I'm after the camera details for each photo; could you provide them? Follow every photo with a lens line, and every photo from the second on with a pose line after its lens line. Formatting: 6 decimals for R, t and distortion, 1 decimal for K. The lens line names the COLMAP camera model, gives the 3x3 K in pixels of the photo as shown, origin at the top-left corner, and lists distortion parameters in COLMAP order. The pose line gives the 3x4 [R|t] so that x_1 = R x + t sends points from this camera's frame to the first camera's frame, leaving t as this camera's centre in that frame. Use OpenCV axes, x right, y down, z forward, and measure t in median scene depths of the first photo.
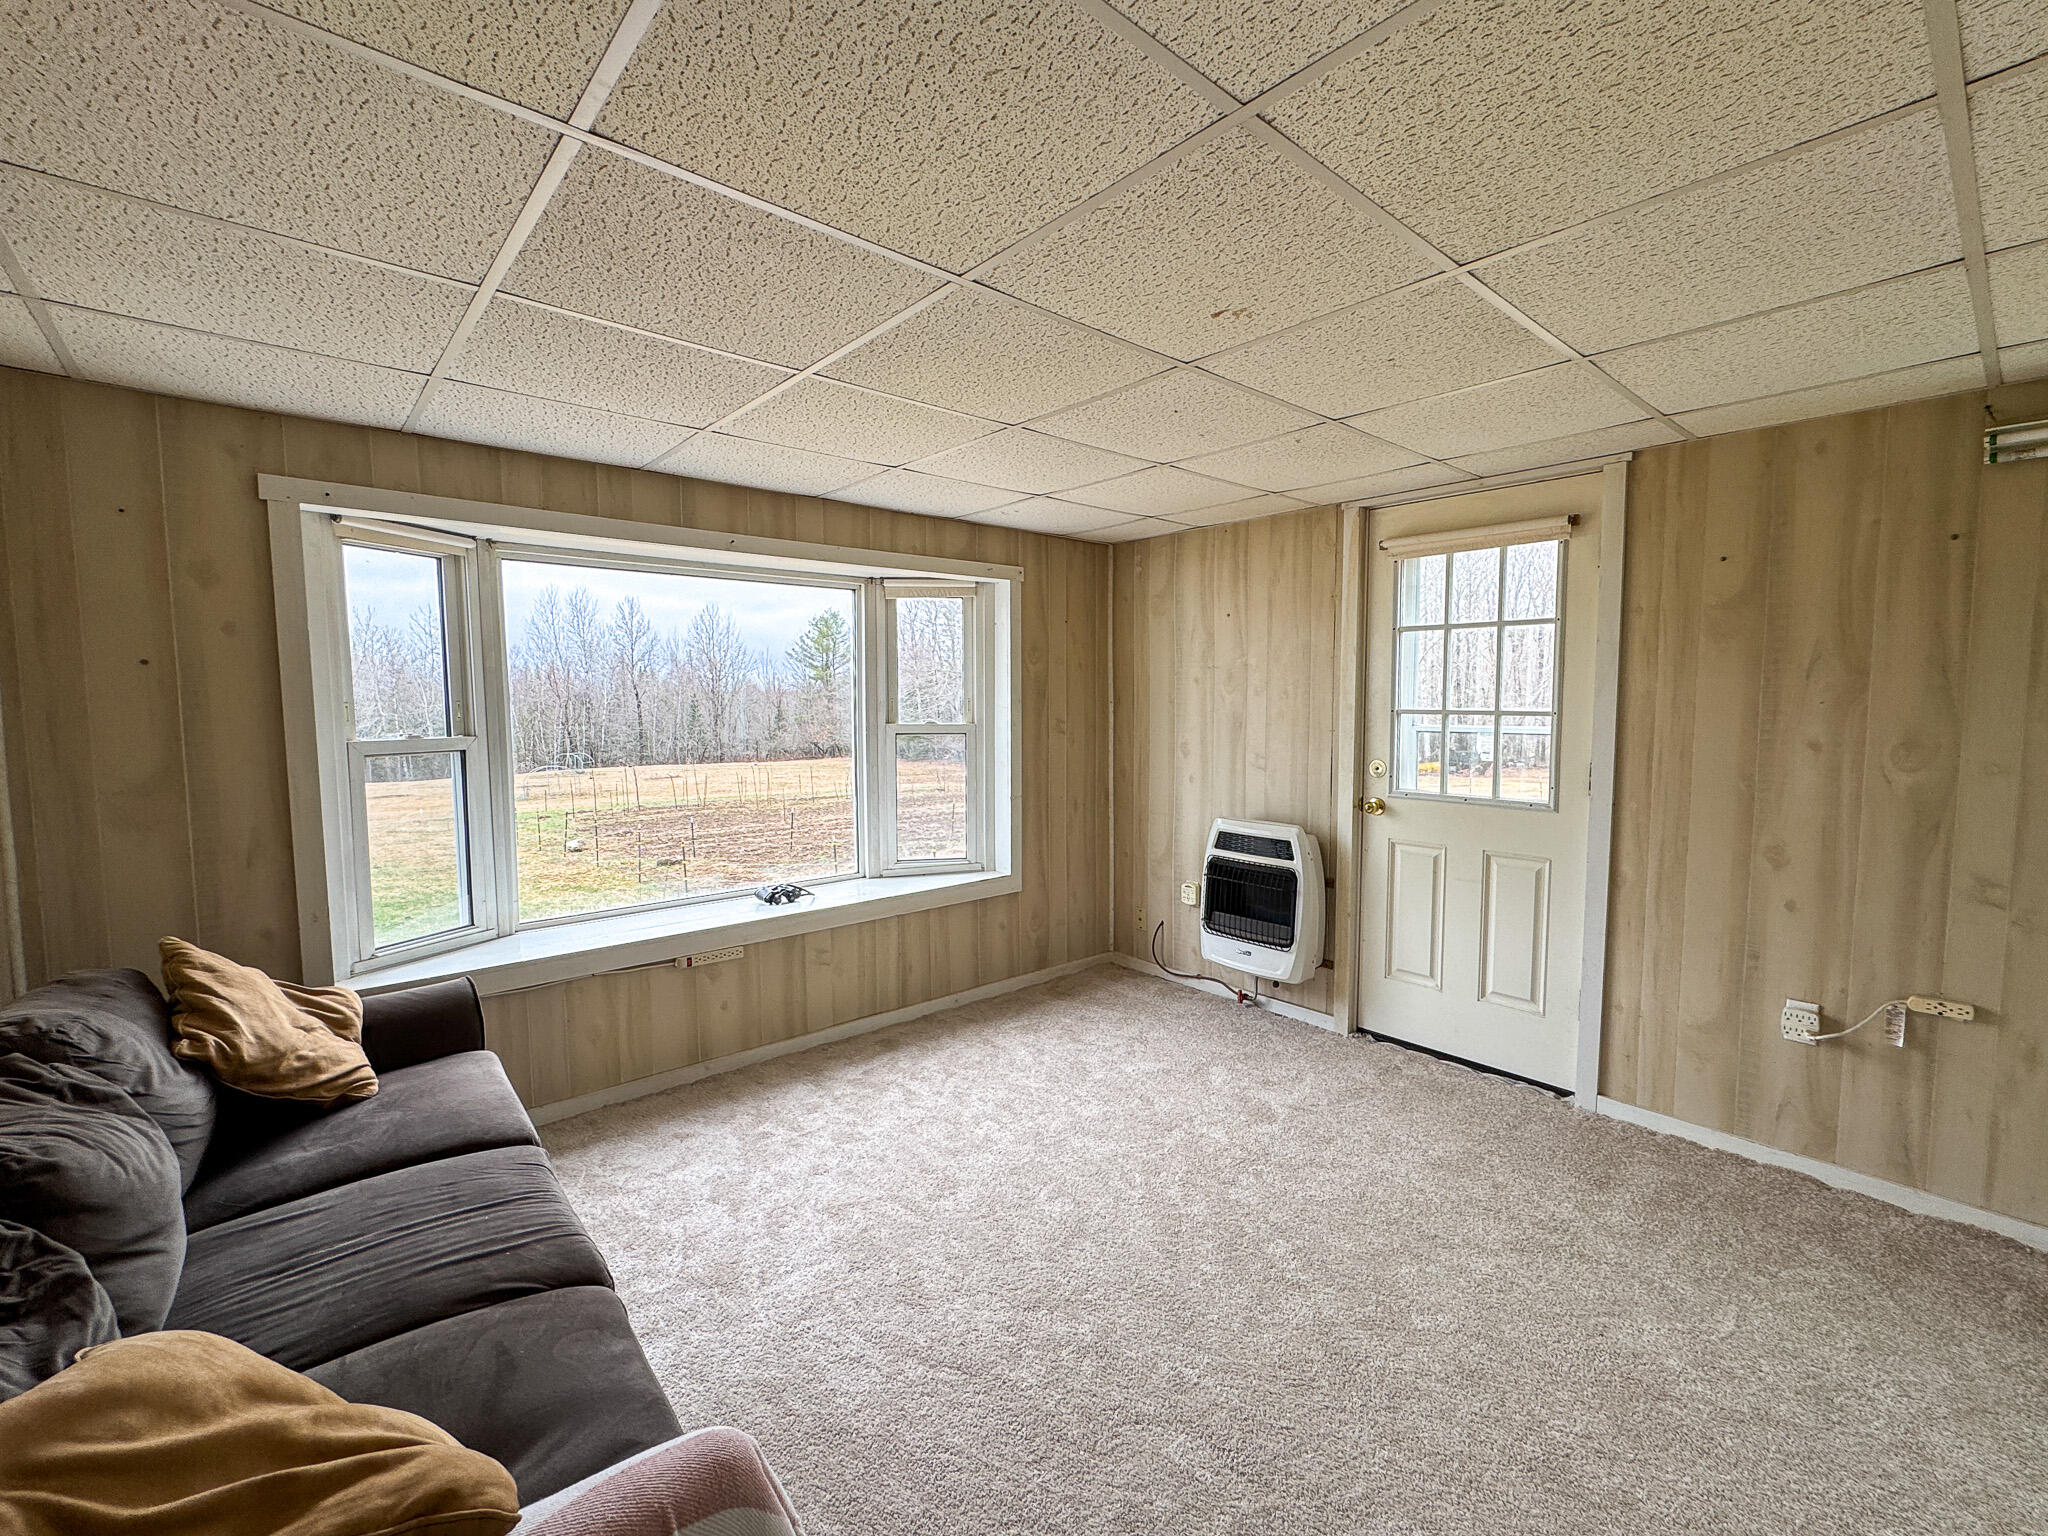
lens RADIAL K [[873.1, 0, 1009.0], [0, 873.1, 768.7], [0, 0, 1]] dist [-0.000996, 0.000831]
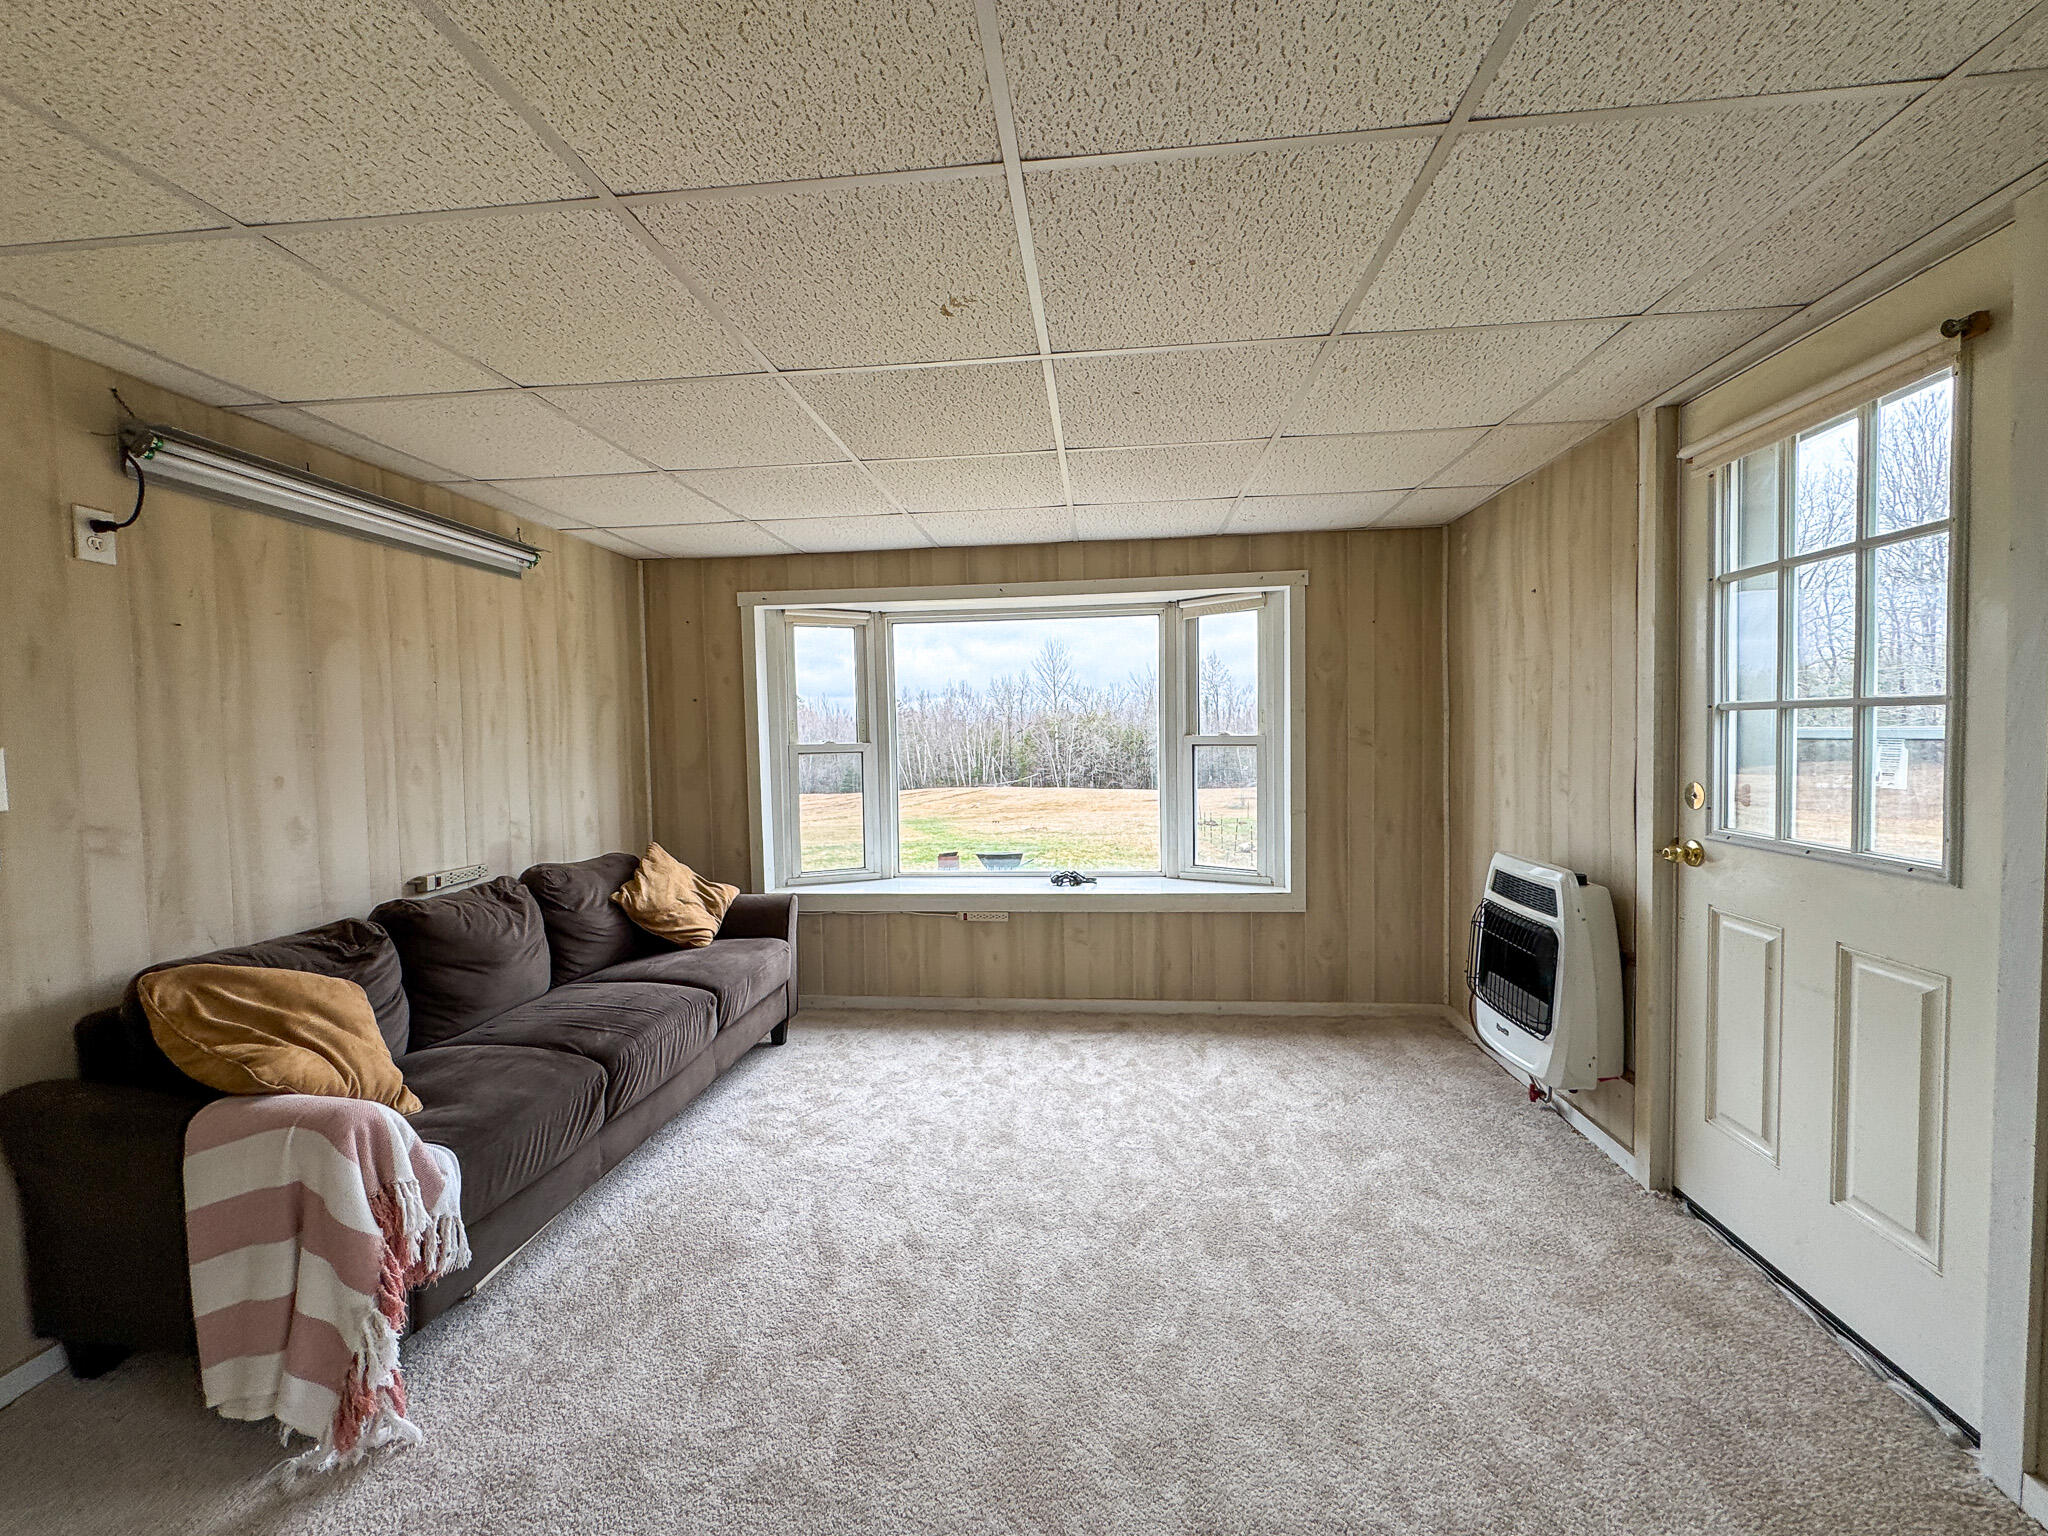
lens RADIAL K [[777.7, 0, 1024.0], [0, 777.7, 768.0], [0, 0, 1]] dist [-0.000292, 0.000108]
pose [[0.695169, 0.024149, -0.718441, 0.475861], [-0.042125, 0.999087, -0.007178, 0.004348], [0.717611, 0.035254, 0.695551, 0.225206]]
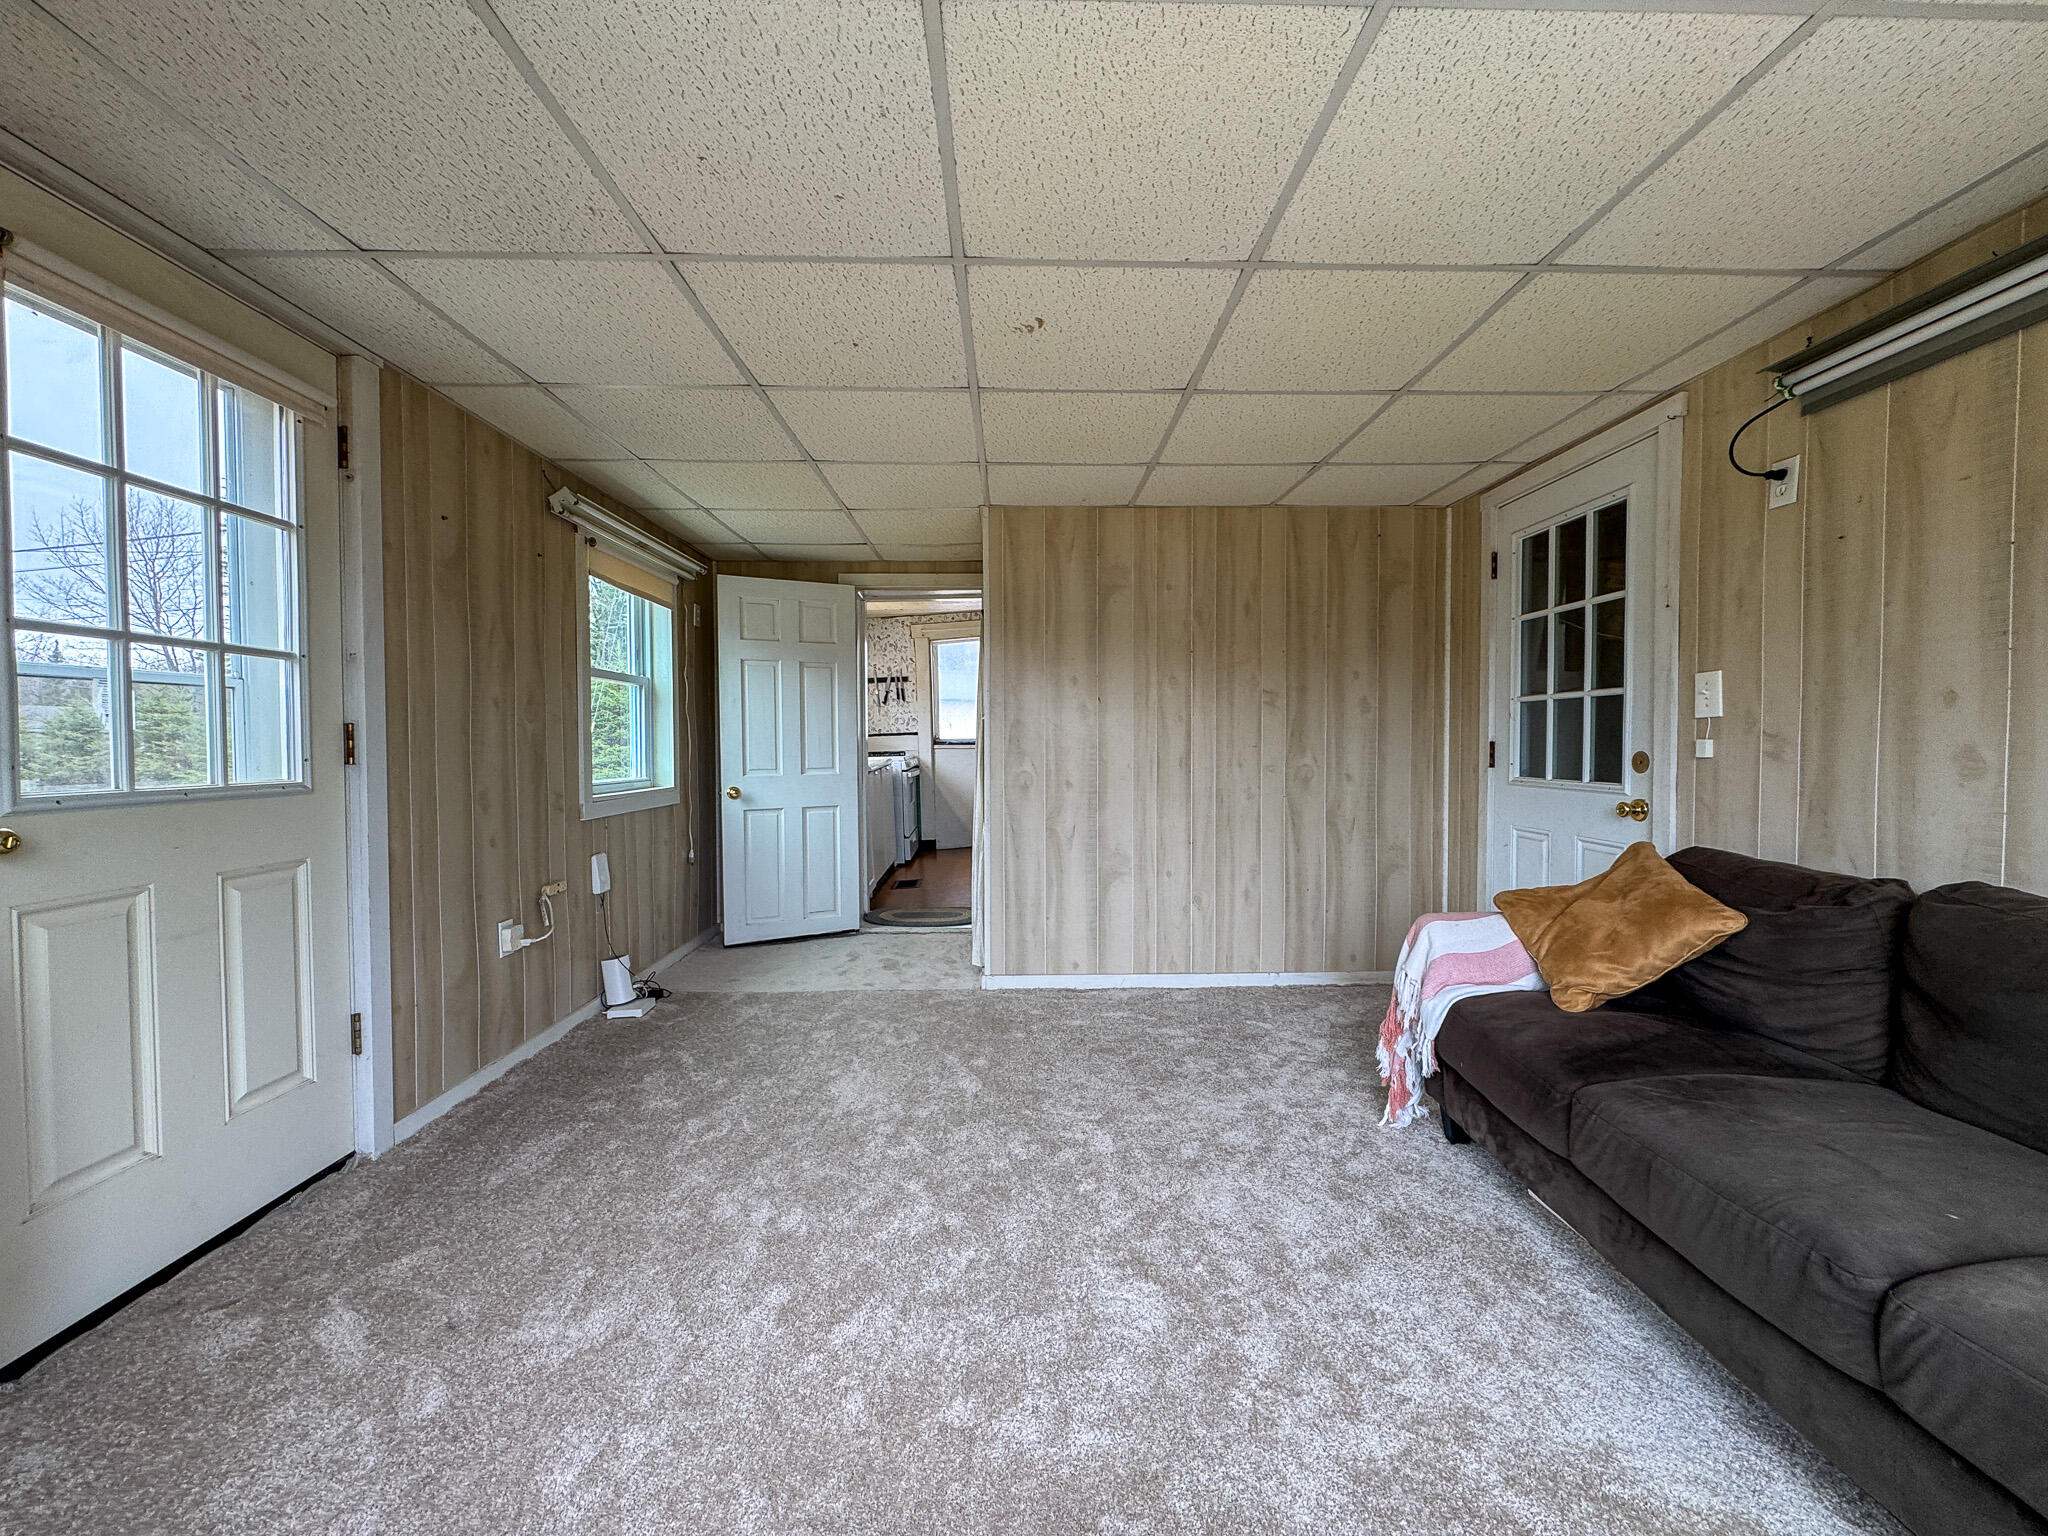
lens RADIAL K [[873.1, 0, 1009.0], [0, 873.1, 768.7], [0, 0, 1]] dist [-0.000996, 0.000831]
pose [[-0.784371, -0.010274, 0.620206, -0.235966], [0.056958, 0.994446, 0.088508, -0.001401], [-0.617671, 0.104749, -0.779429, 1.004972]]
